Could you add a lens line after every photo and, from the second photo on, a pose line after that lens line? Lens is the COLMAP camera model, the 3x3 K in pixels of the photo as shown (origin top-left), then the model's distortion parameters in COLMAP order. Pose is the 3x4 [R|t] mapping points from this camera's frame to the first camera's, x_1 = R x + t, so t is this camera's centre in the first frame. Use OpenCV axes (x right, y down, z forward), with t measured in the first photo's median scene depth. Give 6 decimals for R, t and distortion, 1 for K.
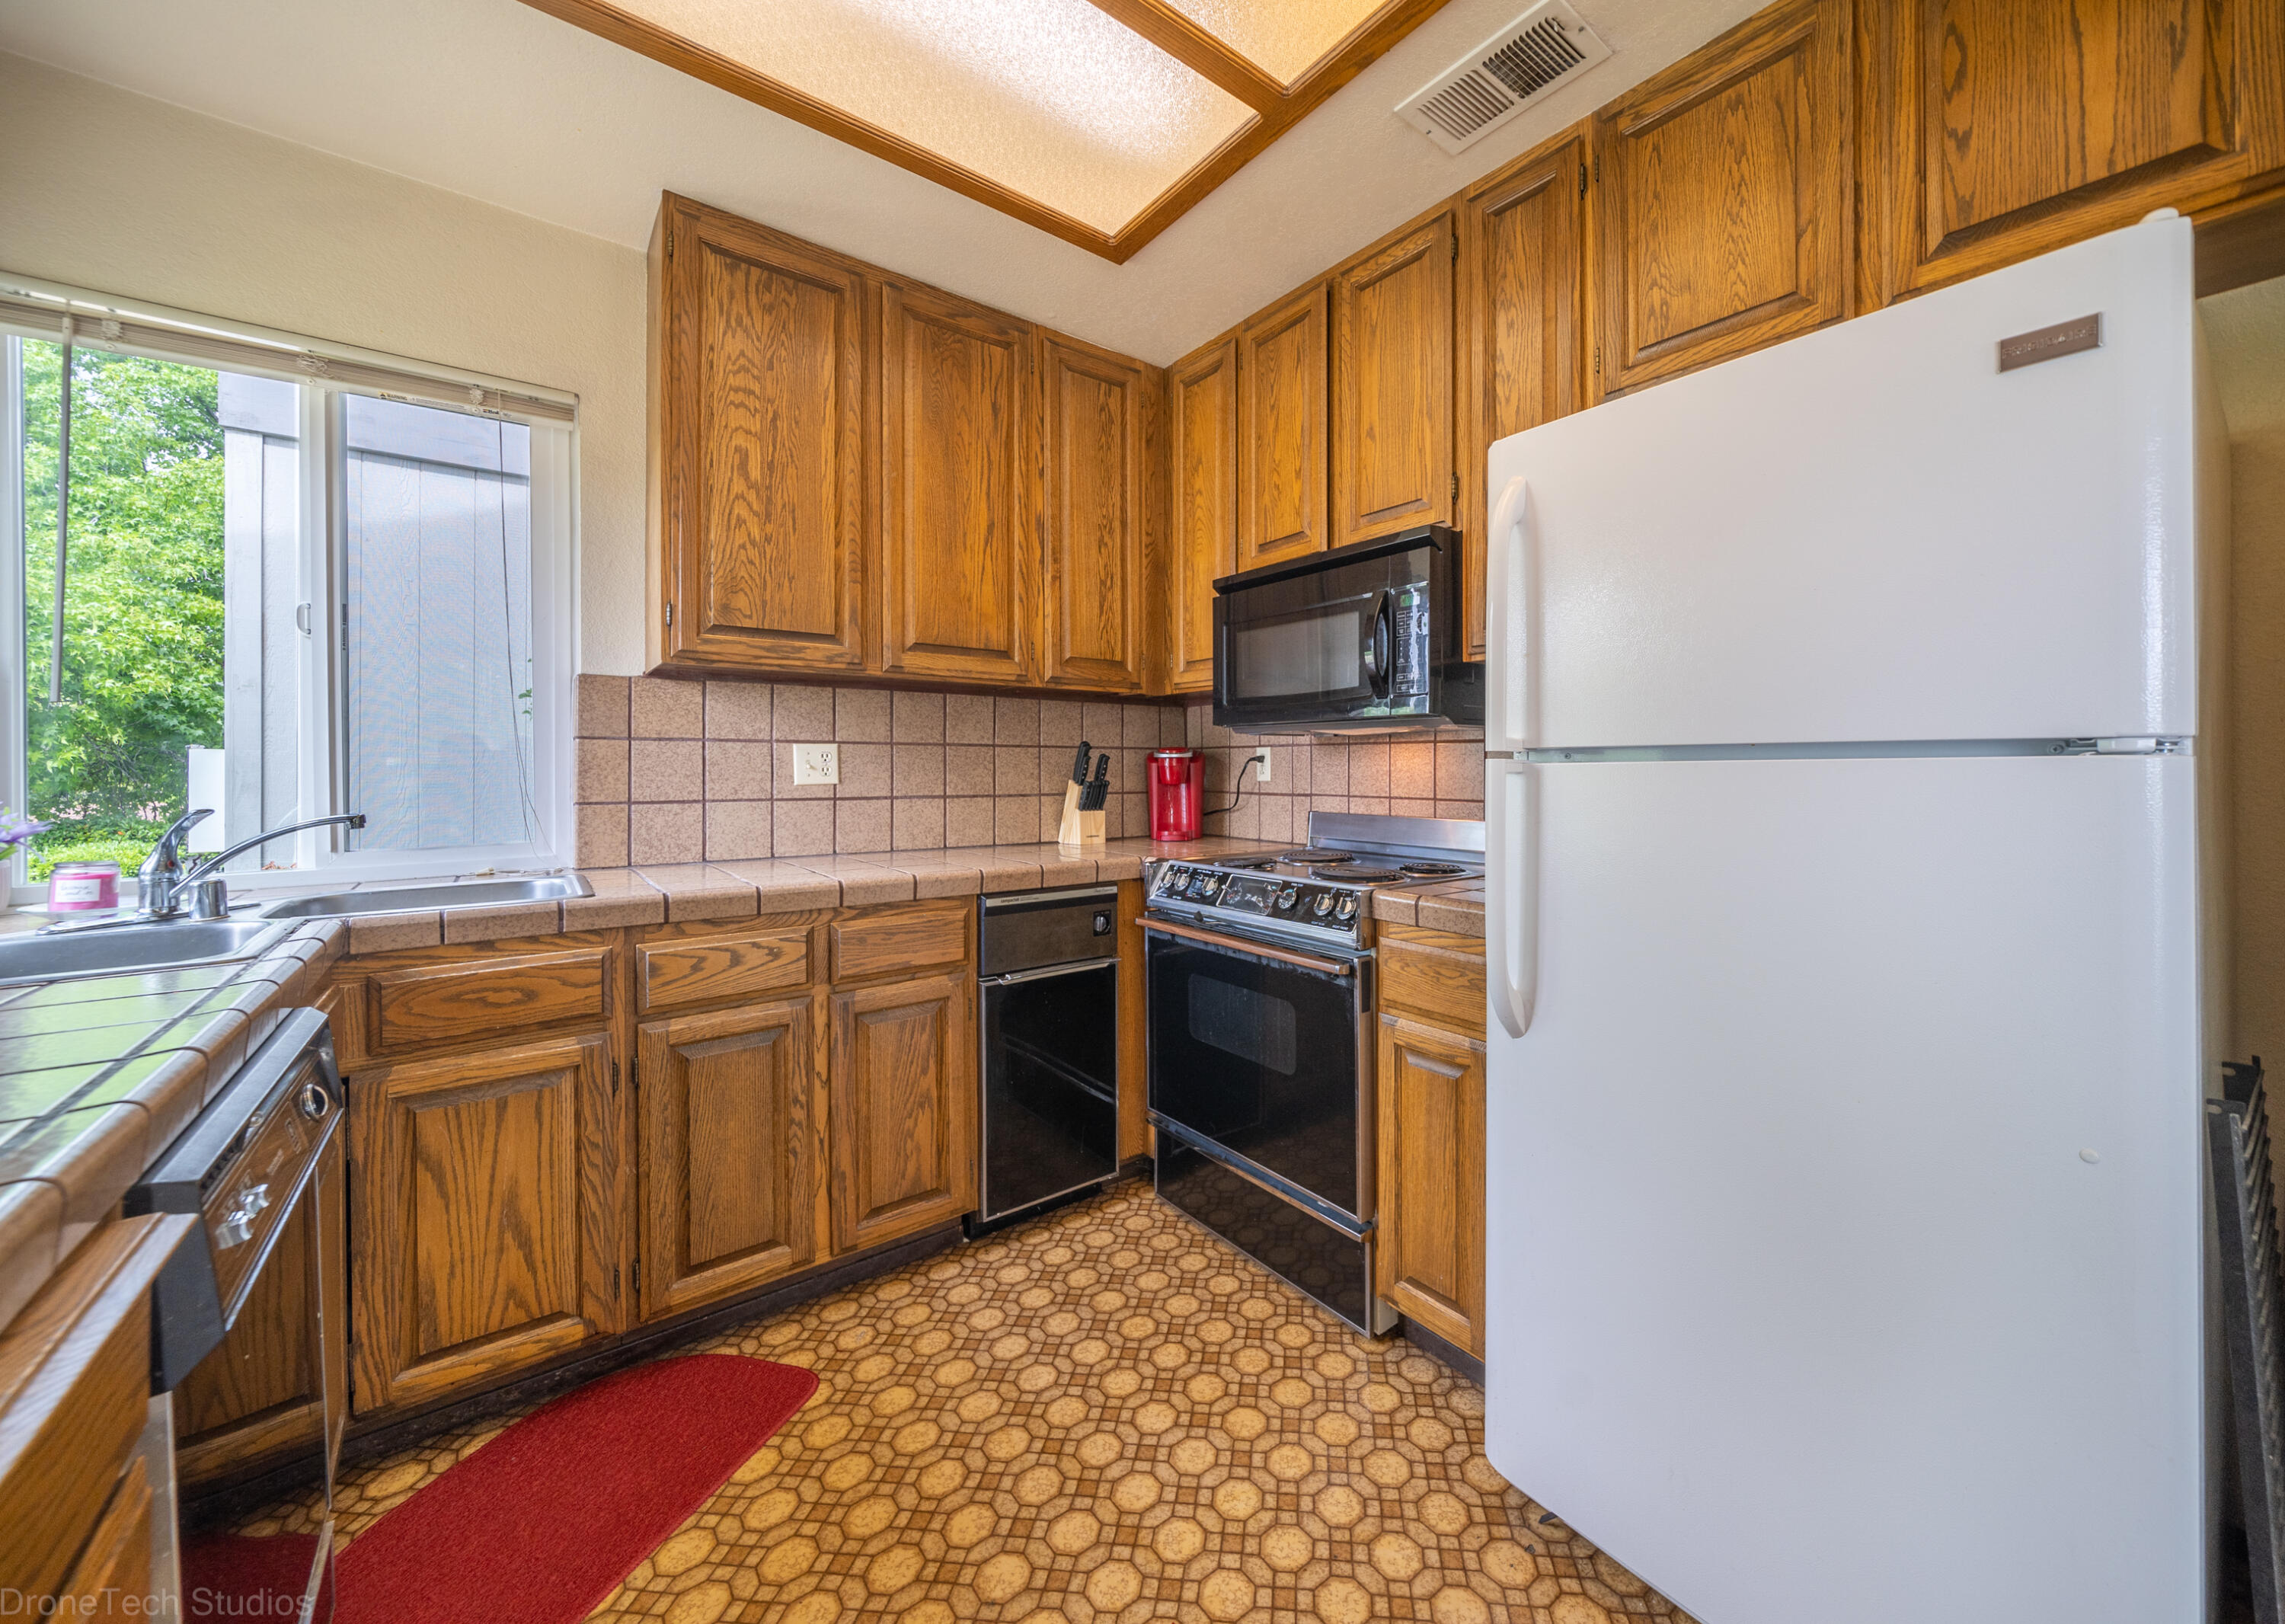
lens RADIAL K [[864.2, 0, 1226.5], [0, 864.2, 765.7], [0, 0, 1]] dist [-0.000955, -0.000070]
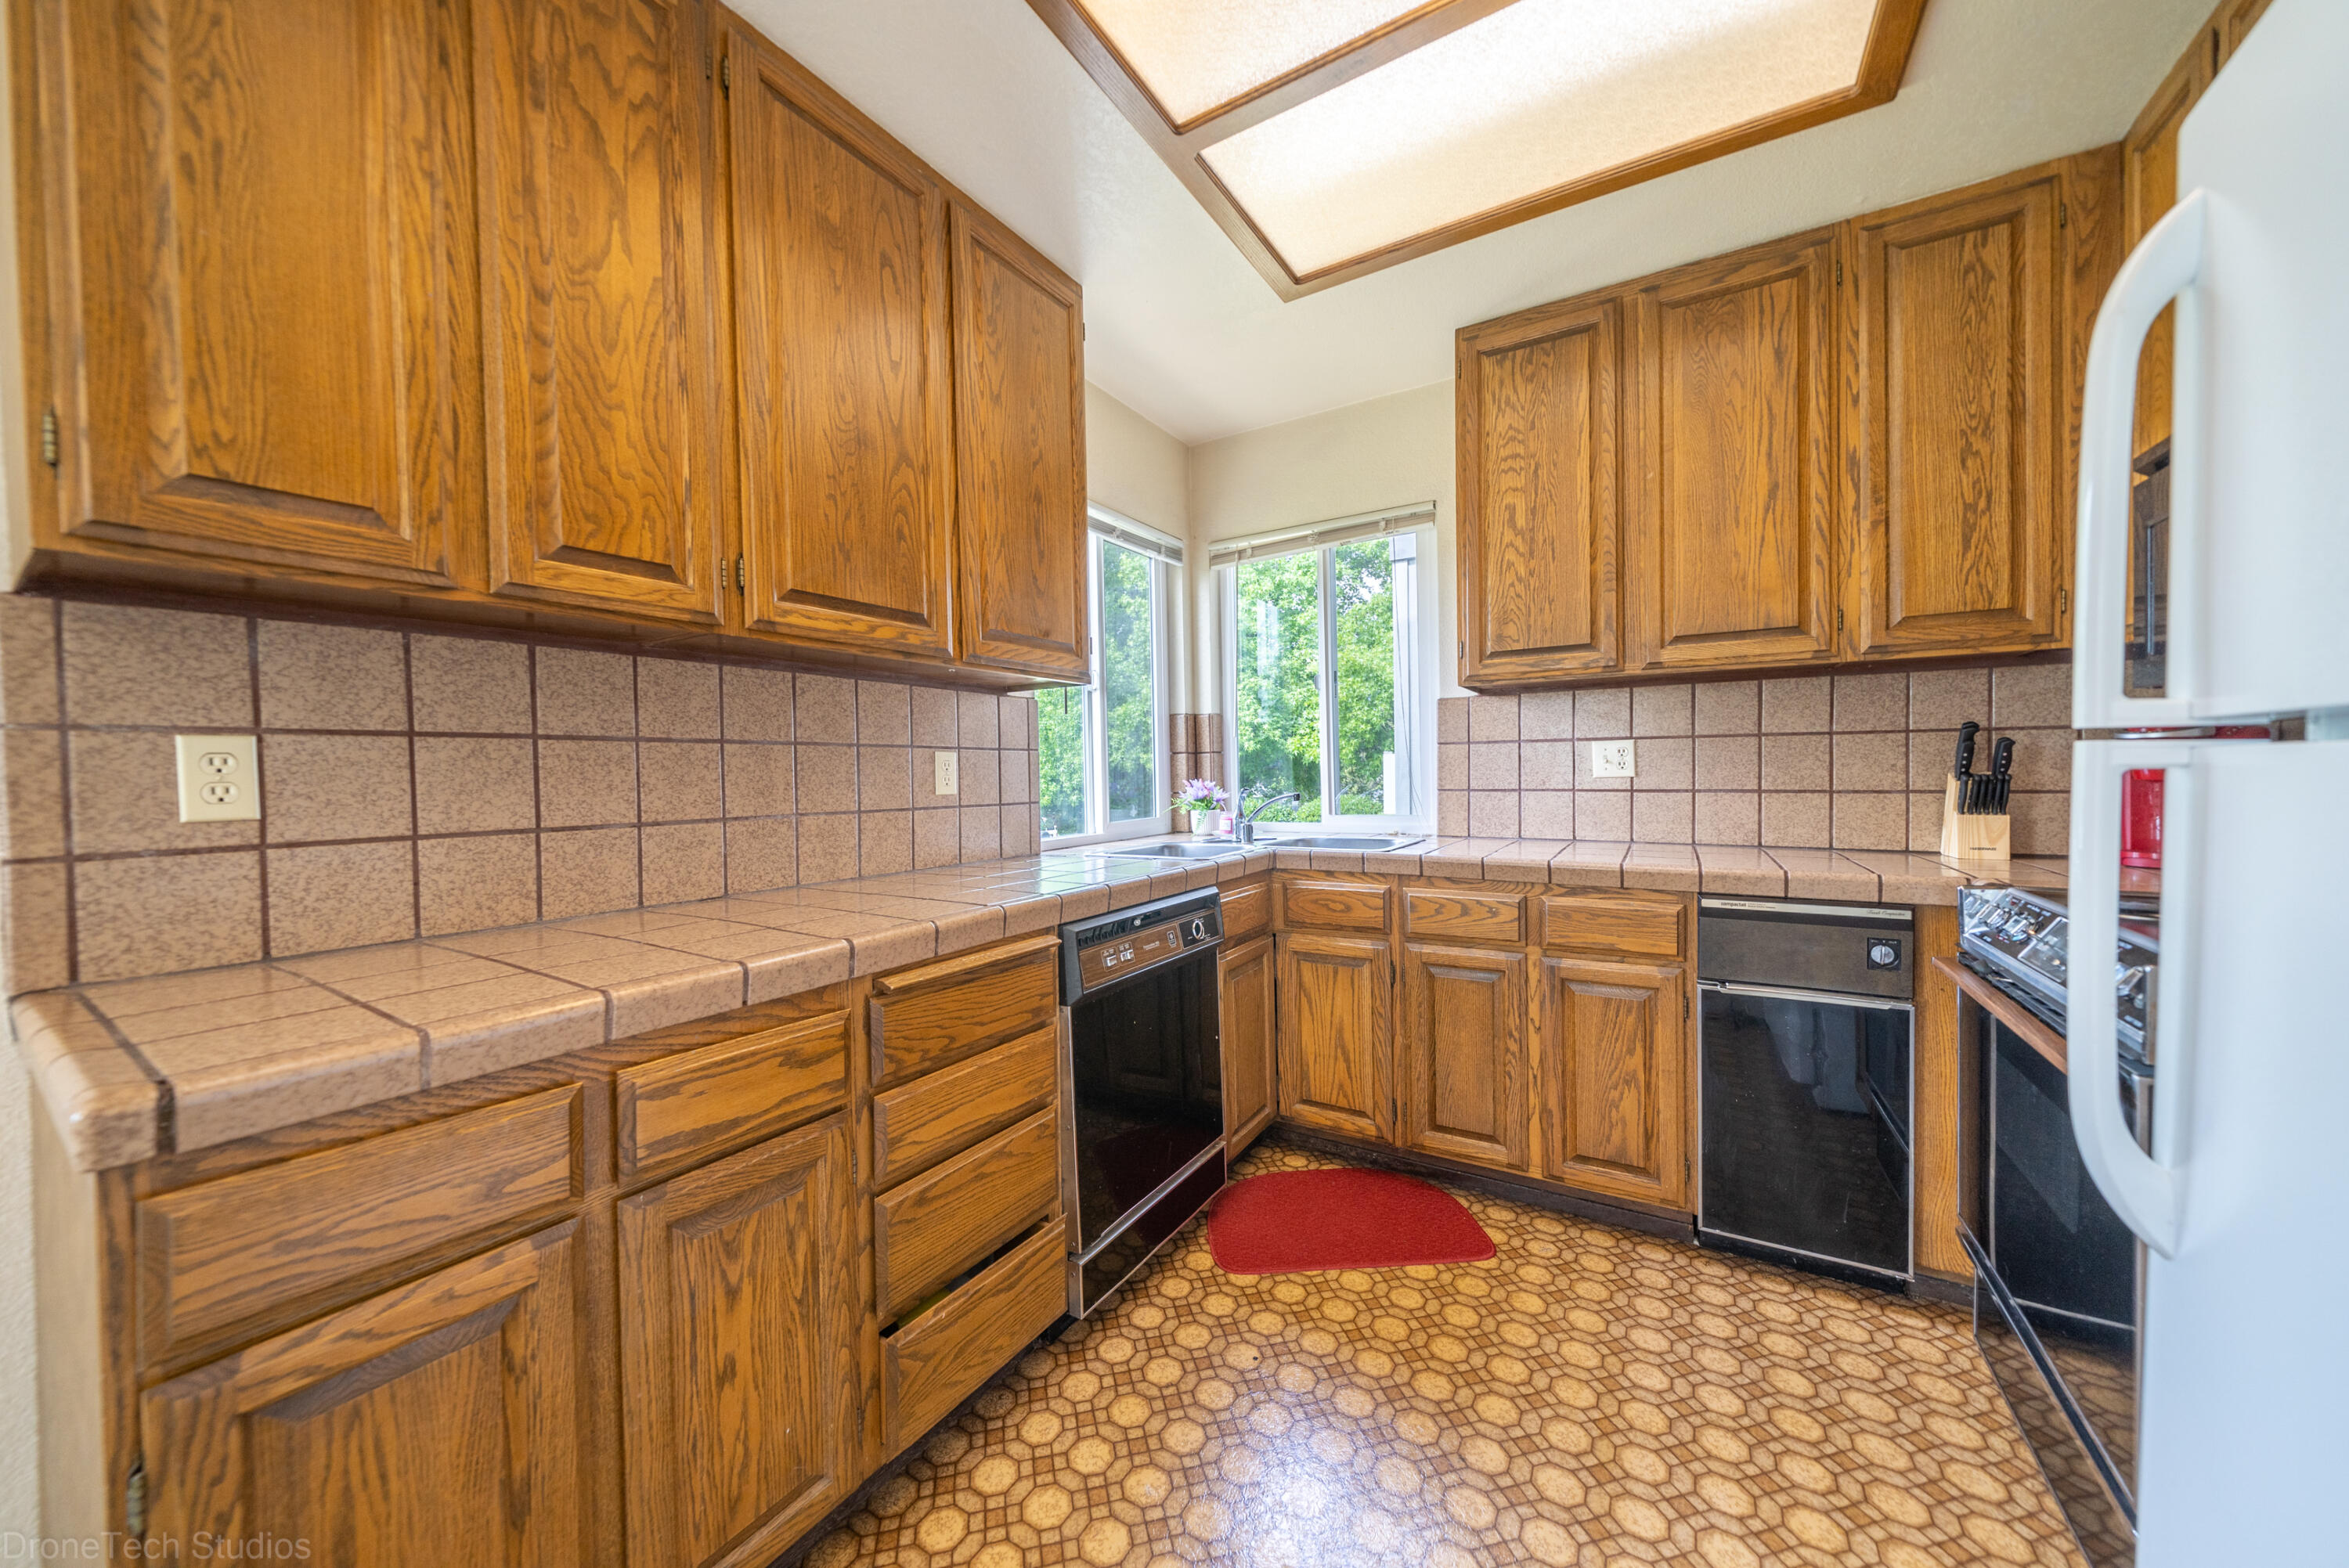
lens RADIAL K [[809.0, 0, 1179.9], [0, 809.0, 788.3], [0, 0, 1]] dist [-0.000810, -0.000037]
pose [[0.326078, 0.018576, -0.945160, 0.397017], [0.017480, 0.999517, 0.025675, -0.000695], [0.945181, -0.024894, 0.325596, 0.173224]]
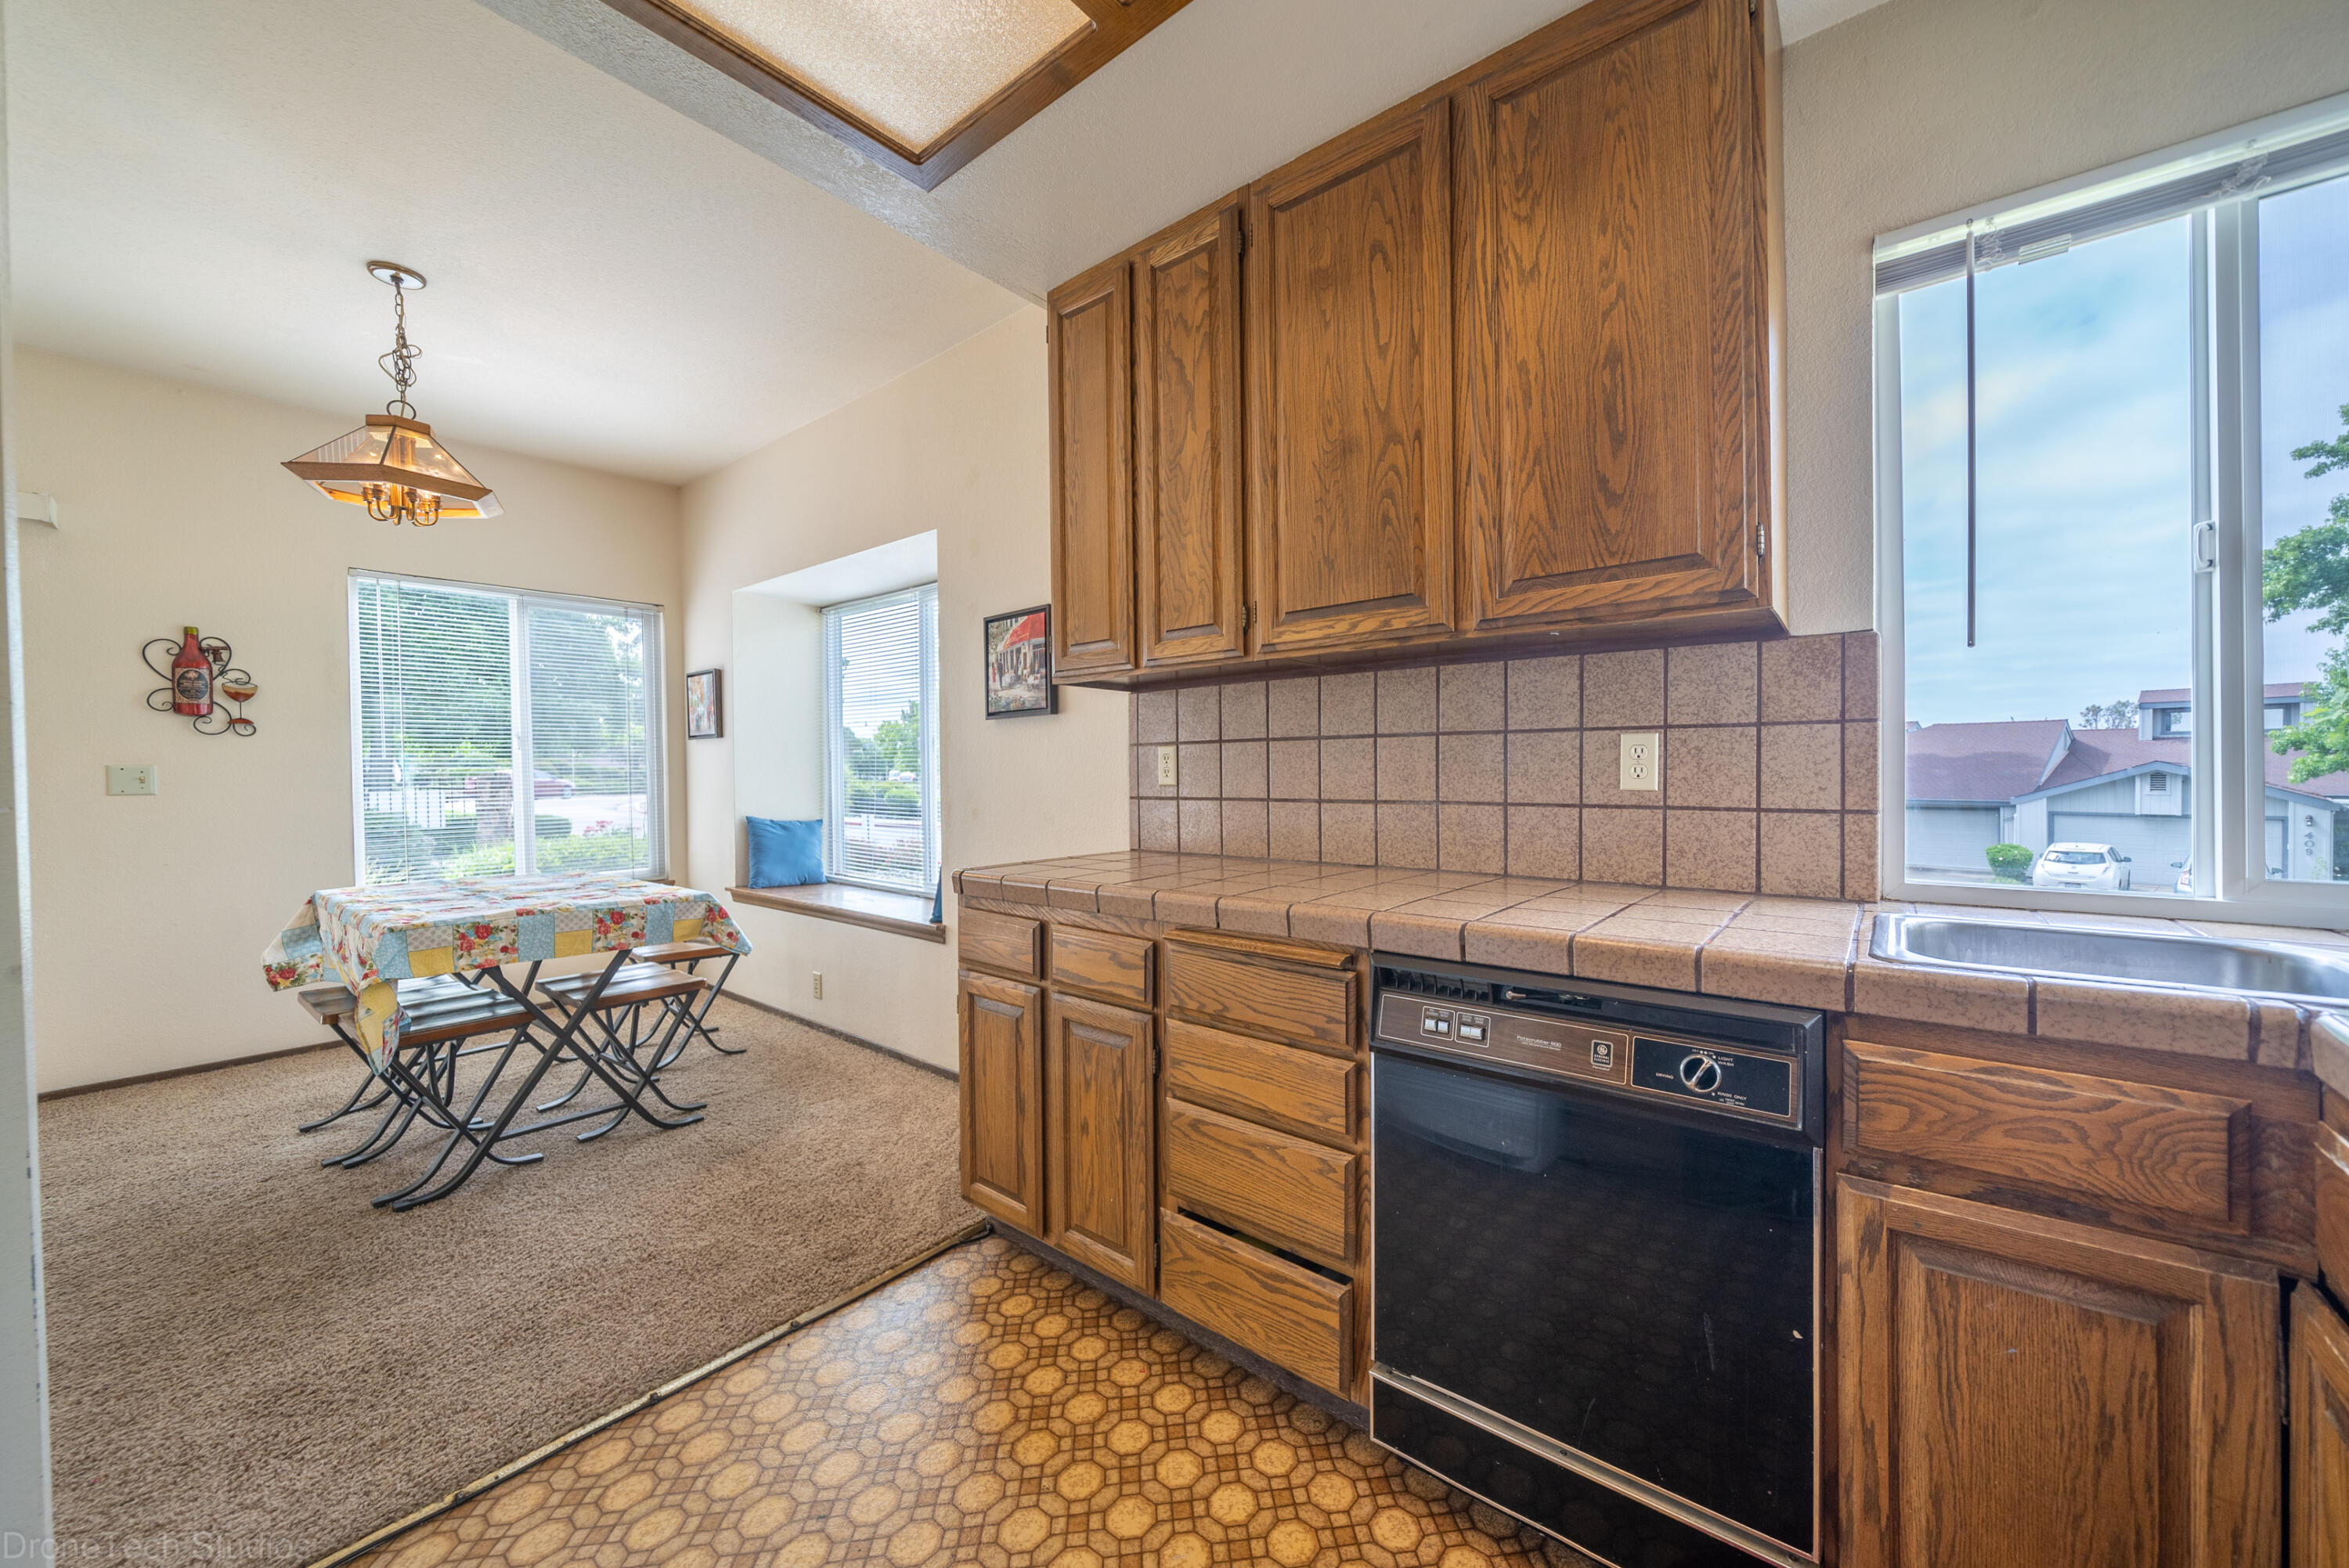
lens RADIAL K [[847.8, 0, 1224.0], [0, 847.8, 782.8], [0, 0, 1]] dist [-0.001125, -0.000510]
pose [[-0.973866, 0.017297, -0.226465, -0.134836], [0.014859, 0.999812, 0.012467, 0.006213], [0.226638, 0.008776, -0.973940, 0.980015]]
